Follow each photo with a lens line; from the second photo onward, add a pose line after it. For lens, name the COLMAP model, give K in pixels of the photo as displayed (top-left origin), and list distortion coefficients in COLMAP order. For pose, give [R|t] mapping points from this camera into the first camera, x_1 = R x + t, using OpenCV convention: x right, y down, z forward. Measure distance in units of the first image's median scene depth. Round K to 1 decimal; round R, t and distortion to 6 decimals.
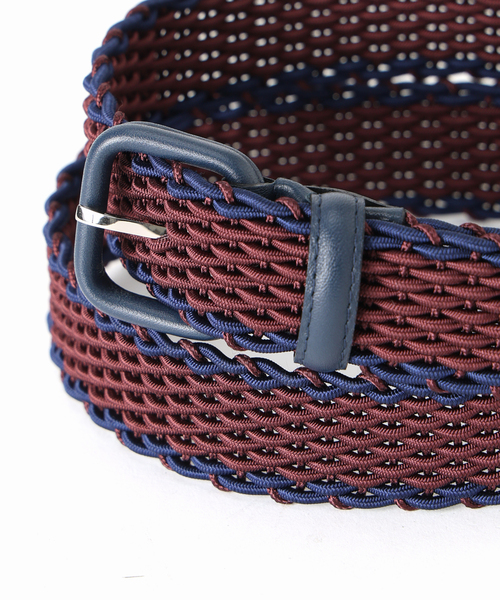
lens RADIAL K [[2579.7, 0, 250.0], [0, 2579.7, 300.0], [0, 0, 1]] dist [-0.126974, -0.009552]
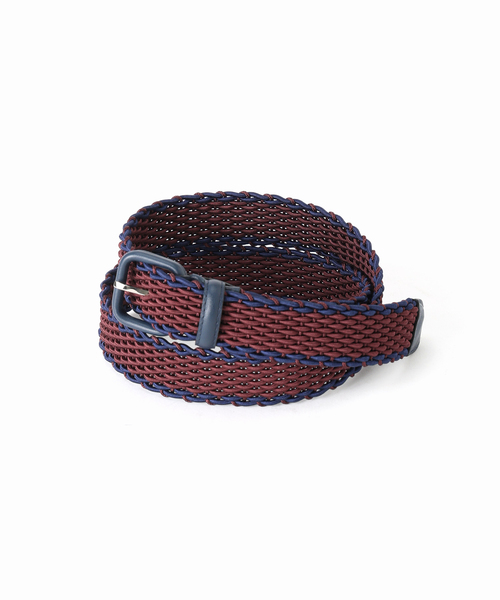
lens RADIAL K [[1250.2, 0, 250.0], [0, 1250.2, 300.0], [0, 0, 1]] dist [-0.066795, -0.036047]
pose [[0.997317, 0.055034, 0.048281, 0.008833], [-0.051841, 0.996534, -0.065054, 0.056692], [-0.051694, 0.062377, 0.996713, -0.252591]]
